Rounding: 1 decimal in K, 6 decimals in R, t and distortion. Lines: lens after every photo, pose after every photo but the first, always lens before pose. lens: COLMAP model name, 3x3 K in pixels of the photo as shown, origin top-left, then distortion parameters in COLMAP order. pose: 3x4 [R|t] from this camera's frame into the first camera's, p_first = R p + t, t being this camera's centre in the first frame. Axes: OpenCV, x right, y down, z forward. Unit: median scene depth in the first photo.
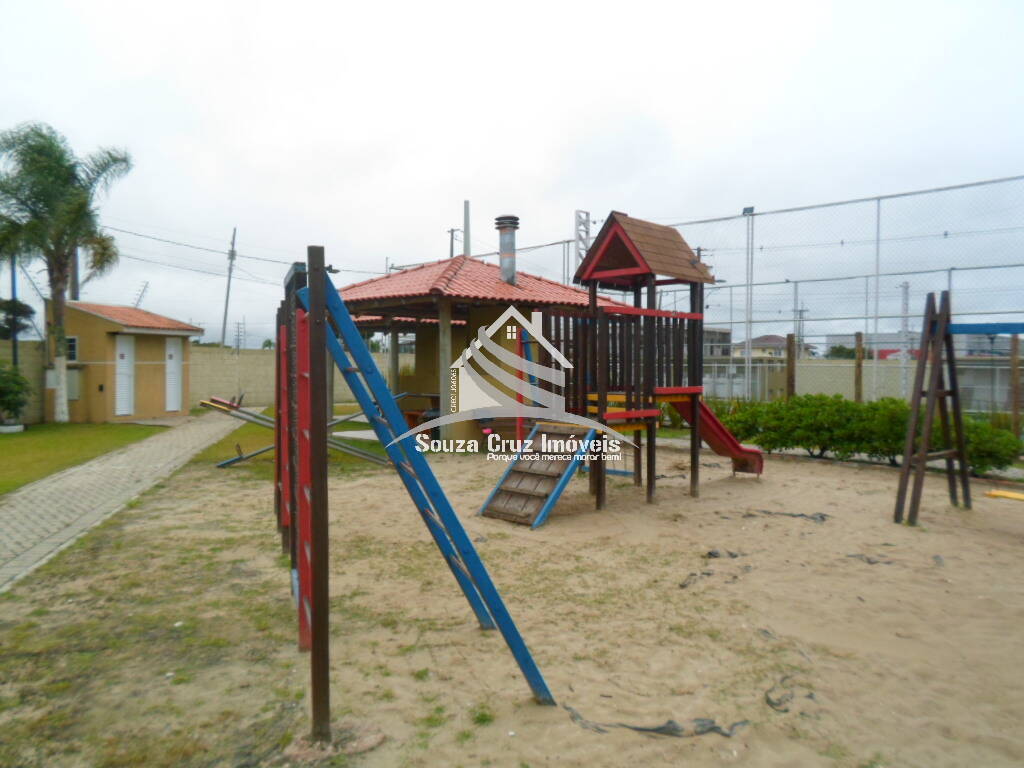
lens RADIAL K [[798.2, 0, 503.9], [0, 798.2, 371.5], [0, 0, 1]] dist [-0.001217, -0.005506]
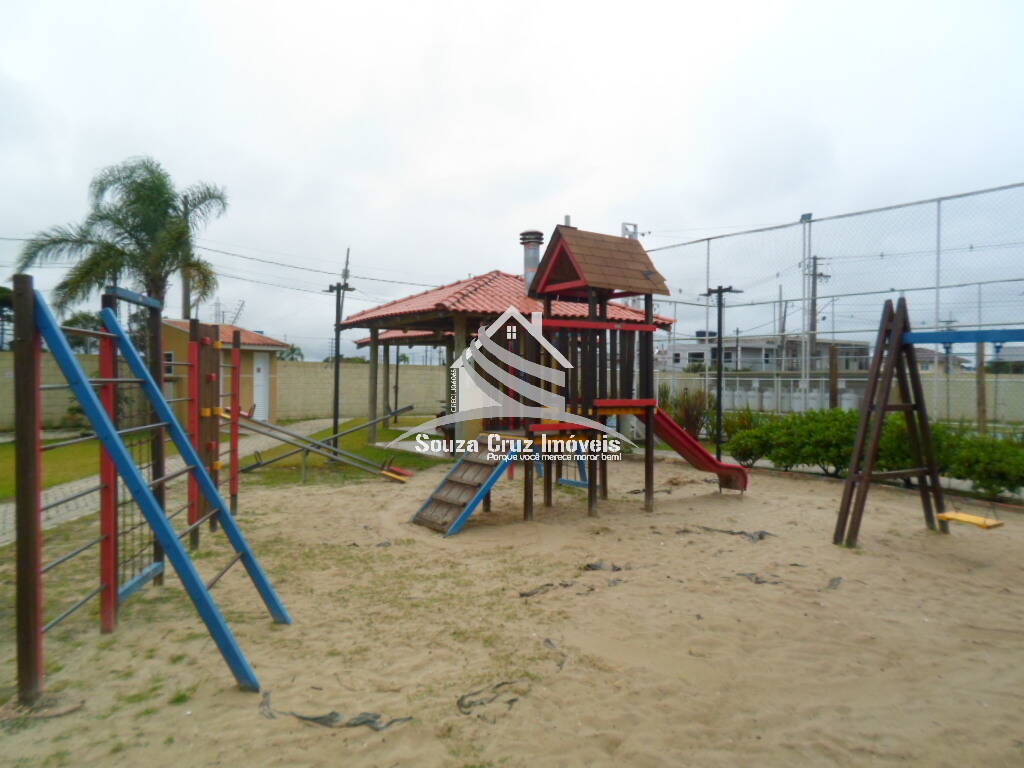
lens RADIAL K [[798.2, 0, 503.9], [0, 798.2, 371.5], [0, 0, 1]] dist [-0.001217, -0.005506]
pose [[0.985946, -0.000878, -0.167062, 0.254960], [-0.002073, 0.999845, -0.017484, 0.002320], [0.167051, 0.017585, 0.985791, -0.004110]]
